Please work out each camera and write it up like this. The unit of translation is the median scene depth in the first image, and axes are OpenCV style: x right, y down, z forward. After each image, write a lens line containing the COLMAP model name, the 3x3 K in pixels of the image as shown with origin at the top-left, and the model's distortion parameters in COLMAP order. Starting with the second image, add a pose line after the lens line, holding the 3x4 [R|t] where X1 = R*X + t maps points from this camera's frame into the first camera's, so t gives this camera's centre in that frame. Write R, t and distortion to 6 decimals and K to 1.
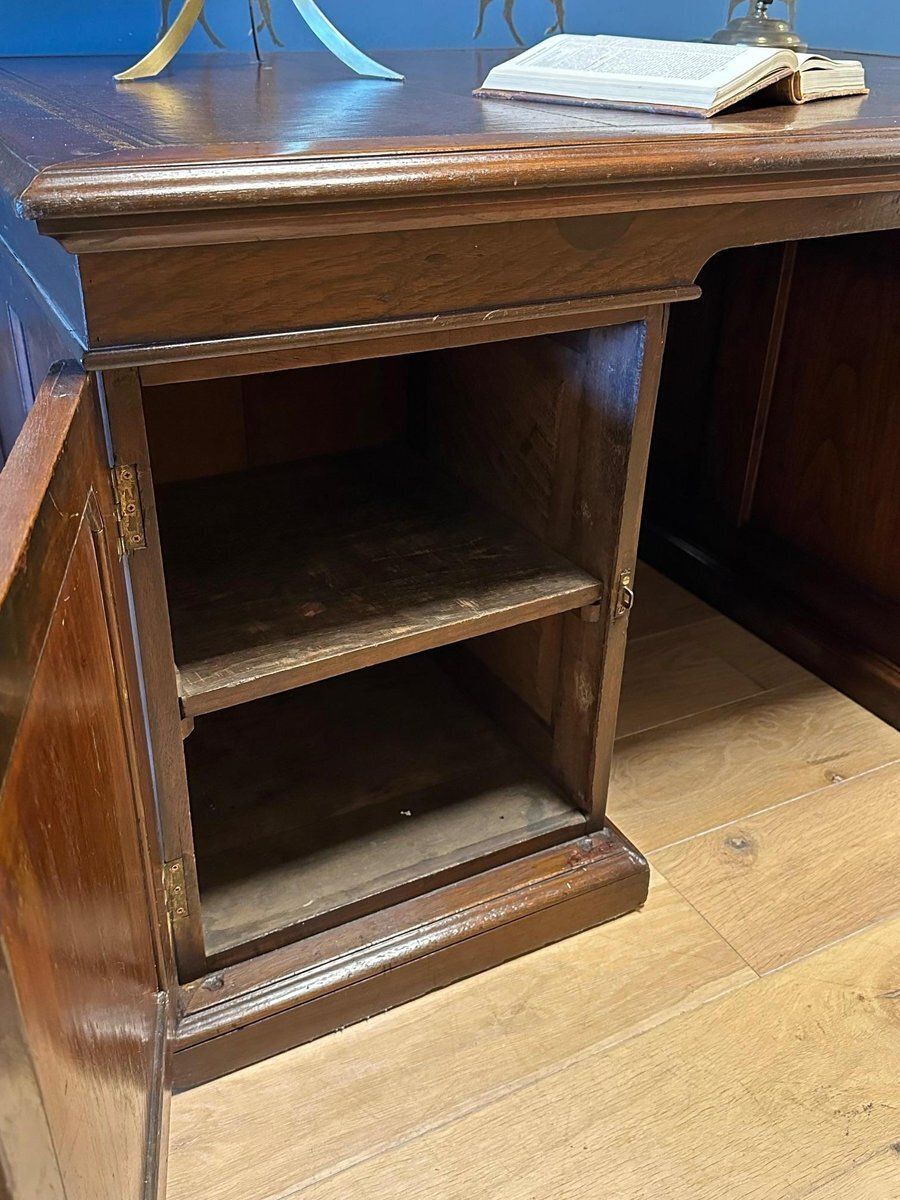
lens RADIAL K [[1088.3, 0, 442.2], [0, 1088.3, 610.9], [0, 0, 1]] dist [0.178739, -0.388778]
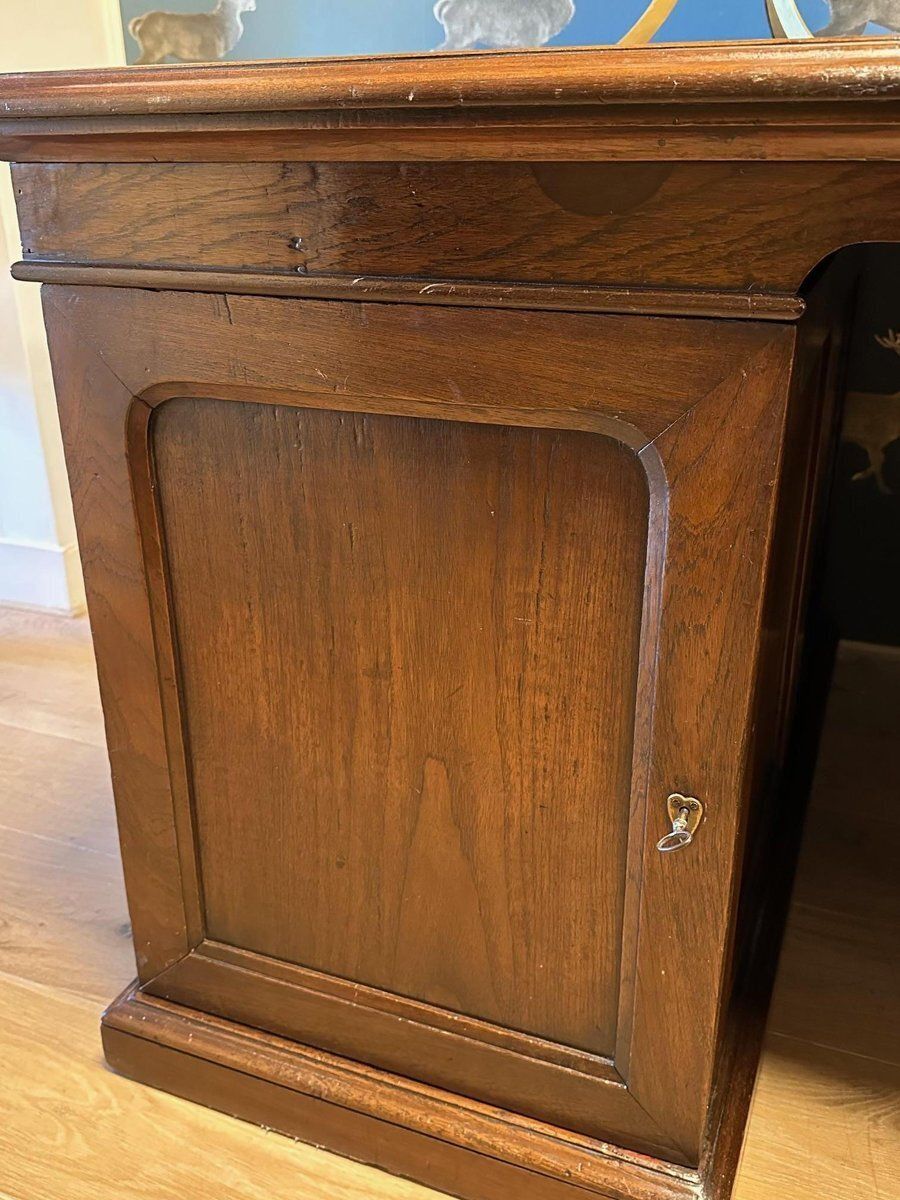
lens RADIAL K [[1088.3, 0, 442.2], [0, 1088.3, 610.9], [0, 0, 1]] dist [0.178739, -0.388778]
pose [[0.637147, 0.274517, -0.720197, 0.641945], [-0.360872, 0.931922, 0.035962, -0.092229], [0.681040, 0.236985, 0.692837, 0.529262]]
